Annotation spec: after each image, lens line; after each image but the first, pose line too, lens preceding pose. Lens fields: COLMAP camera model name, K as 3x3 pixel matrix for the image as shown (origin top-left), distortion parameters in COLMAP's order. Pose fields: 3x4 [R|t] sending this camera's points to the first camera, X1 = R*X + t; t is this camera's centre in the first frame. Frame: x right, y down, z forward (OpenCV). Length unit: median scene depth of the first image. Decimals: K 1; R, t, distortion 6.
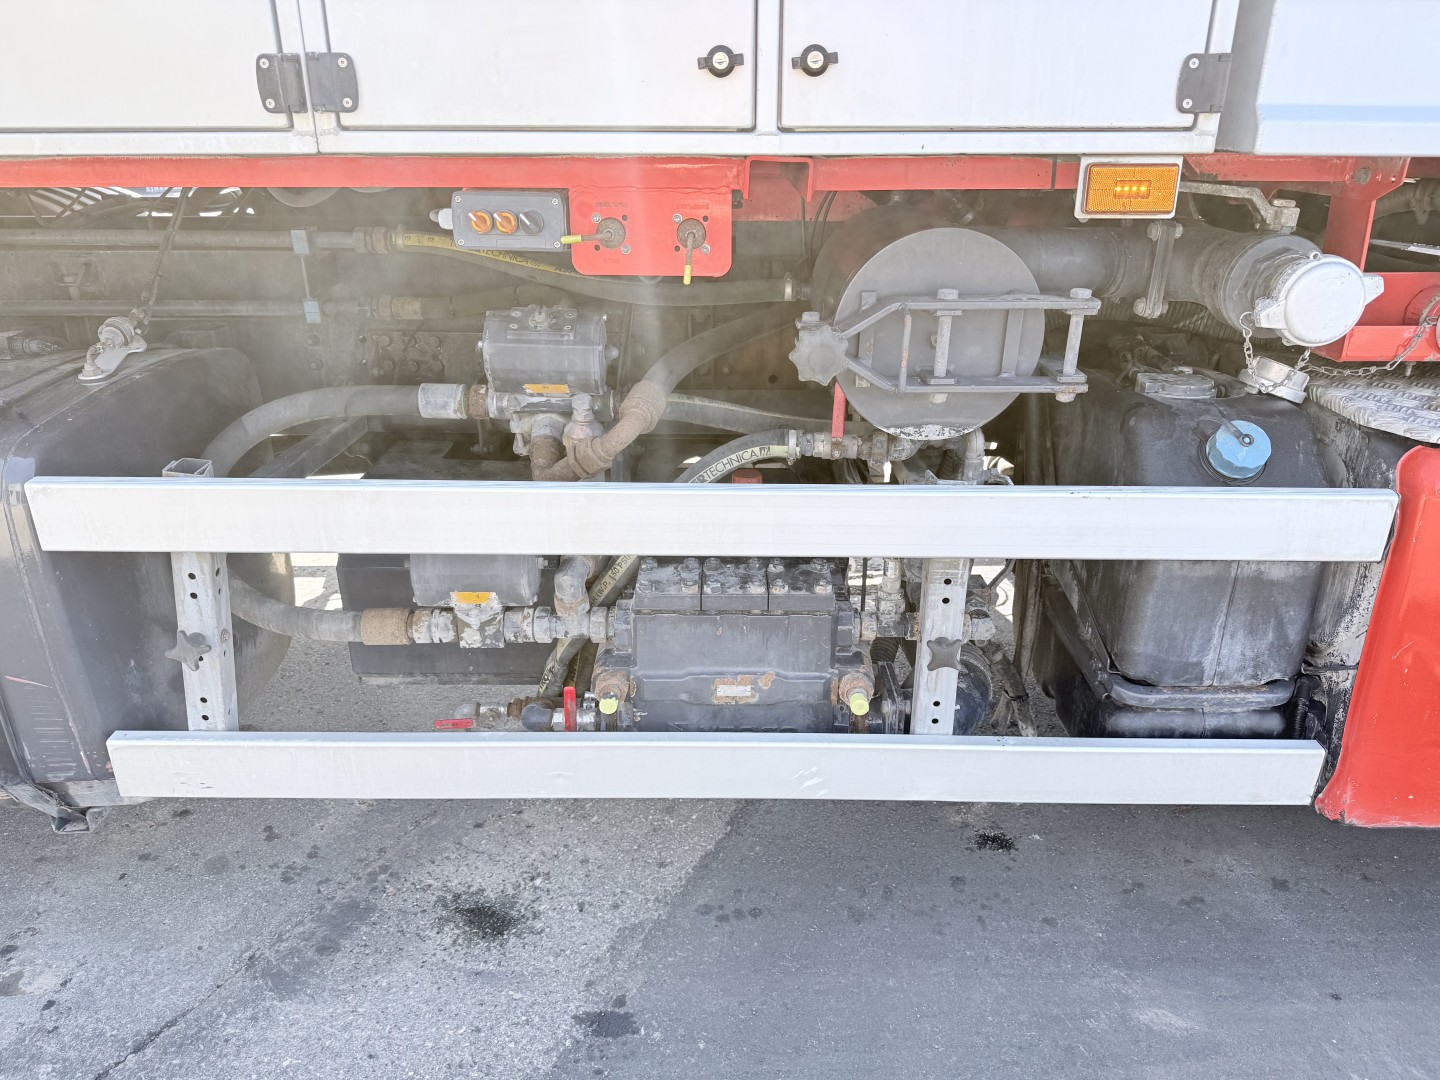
lens RADIAL K [[1005.7, 0, 721.2], [0, 1005.7, 540.8], [0, 0, 1]] dist [0.046935, -0.055091]
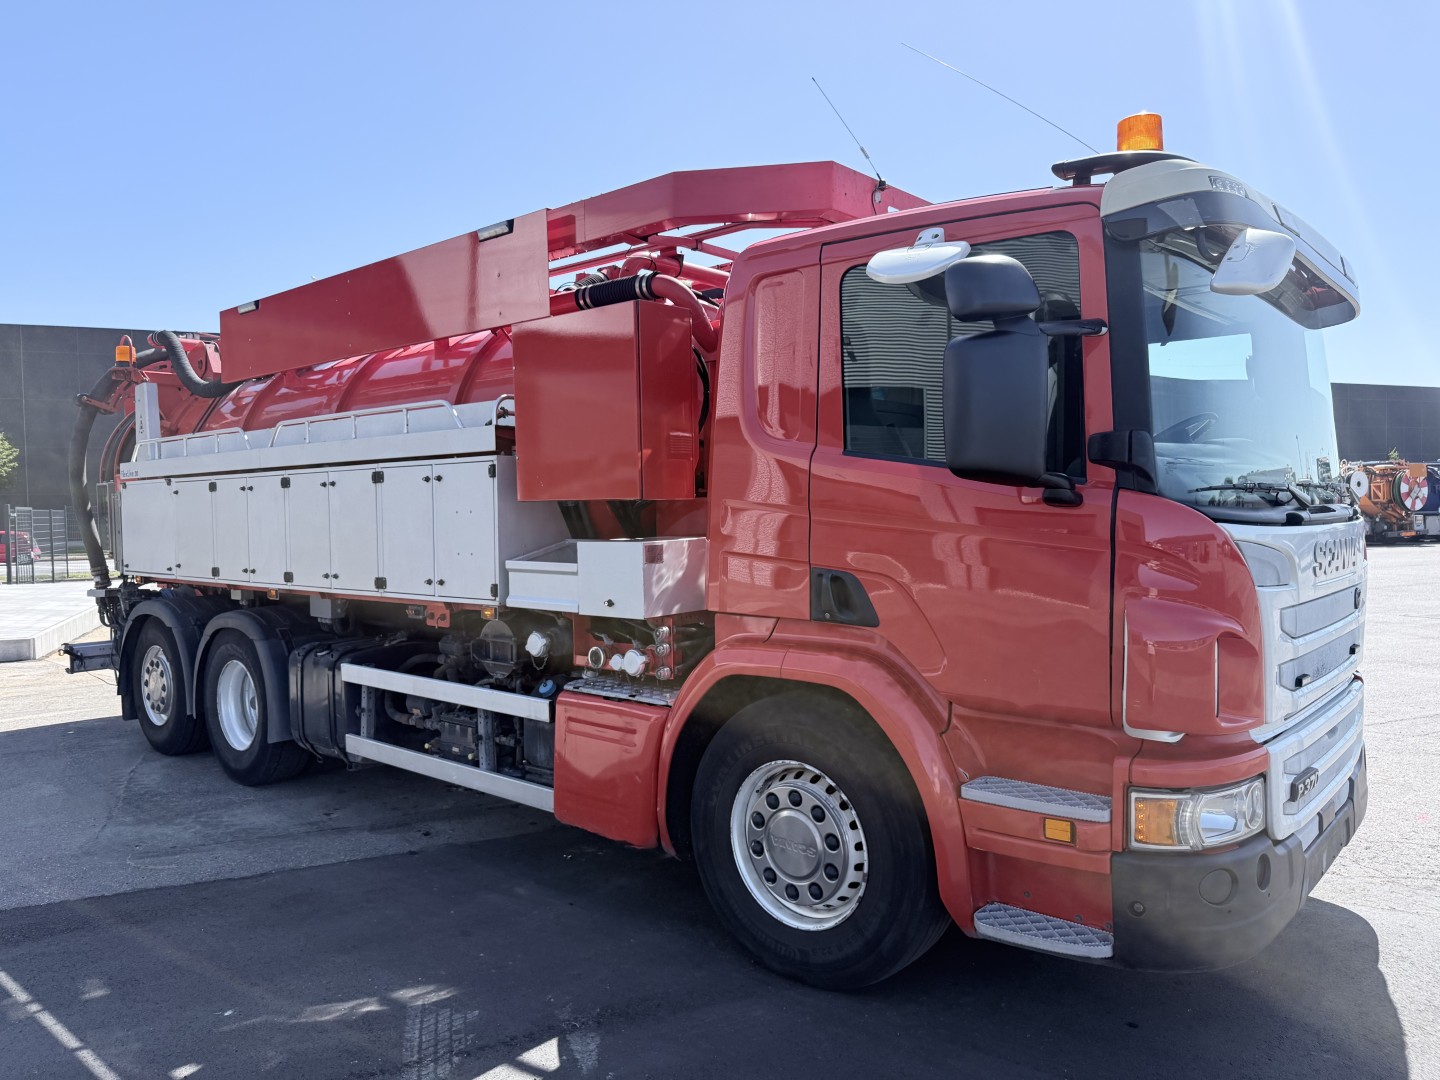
lens RADIAL K [[1005.7, 0, 722.2], [0, 1005.7, 540.8], [0, 0, 1]] dist [0.046935, -0.055091]
pose [[0.753334, 0.005499, -0.657615, 3.005552], [-0.241038, 0.932686, -0.268324, 0.198695], [0.611873, 0.360648, 0.703950, -1.112480]]
